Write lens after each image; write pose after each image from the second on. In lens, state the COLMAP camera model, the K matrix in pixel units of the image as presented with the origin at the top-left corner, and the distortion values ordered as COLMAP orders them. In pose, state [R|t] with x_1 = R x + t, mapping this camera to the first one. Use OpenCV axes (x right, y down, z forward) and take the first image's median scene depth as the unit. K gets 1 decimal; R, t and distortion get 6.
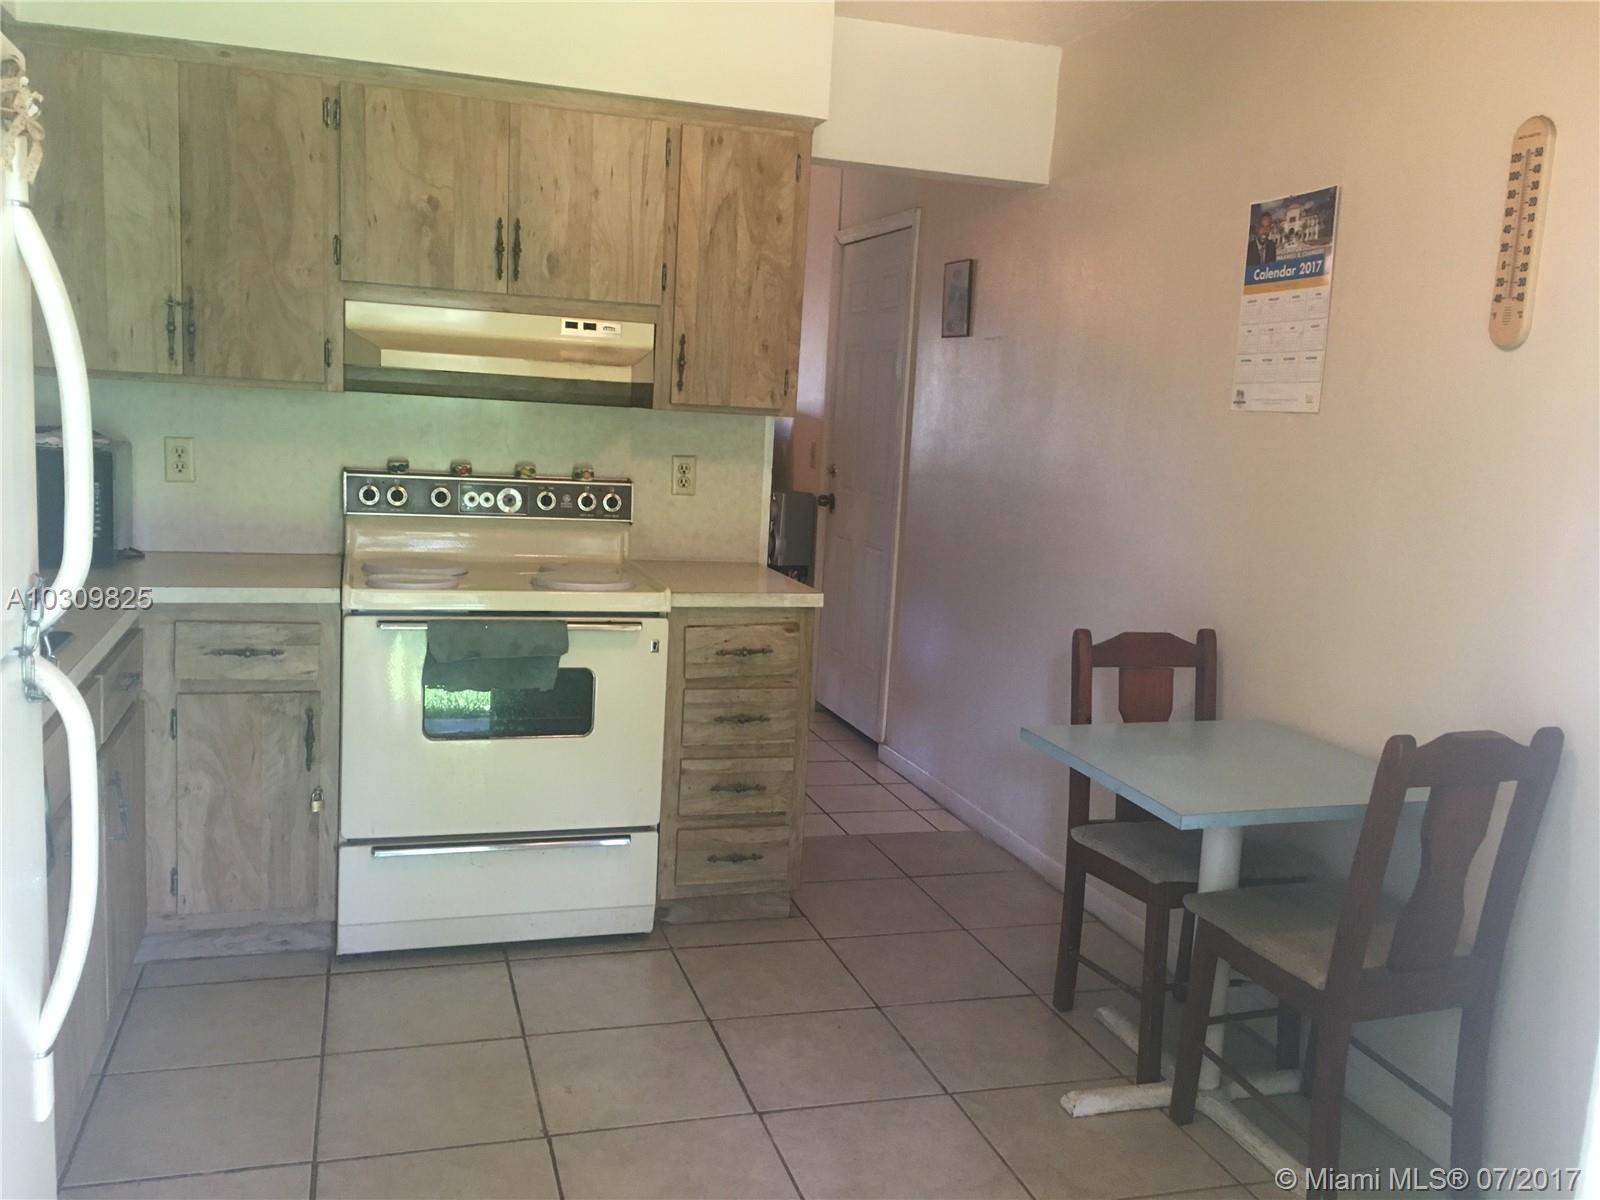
lens RADIAL K [[1351.8, 0, 800.0], [0, 1351.8, 600.0], [0, 0, 1]] dist [0.044977, -0.023059]
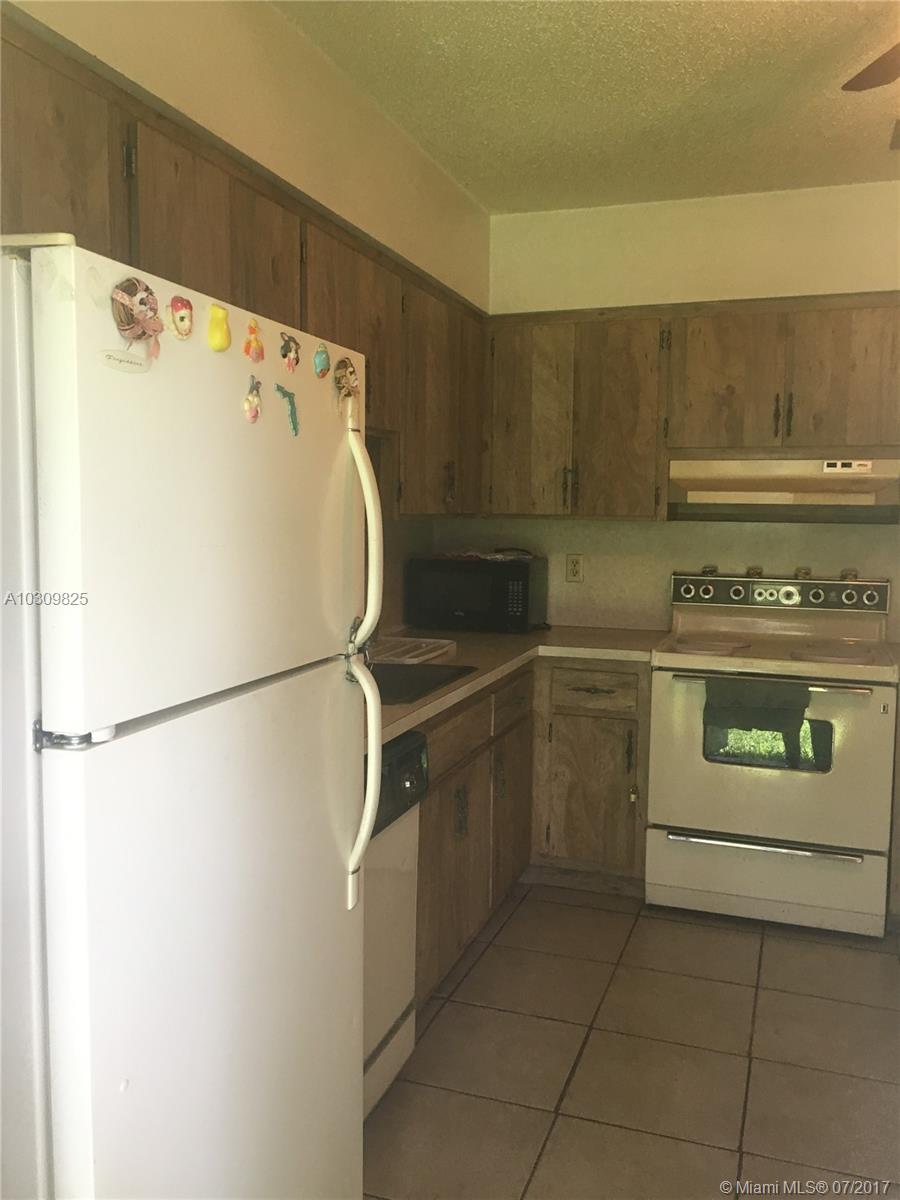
lens RADIAL K [[1013.9, 0, 450.0], [0, 1013.9, 600.0], [0, 0, 1]] dist [0.044977, -0.023059]
pose [[0.799666, 0.010359, -0.600356, 0.146649], [-0.056851, 0.996666, -0.058528, 0.012053], [0.597748, 0.080933, 0.797588, -0.024237]]
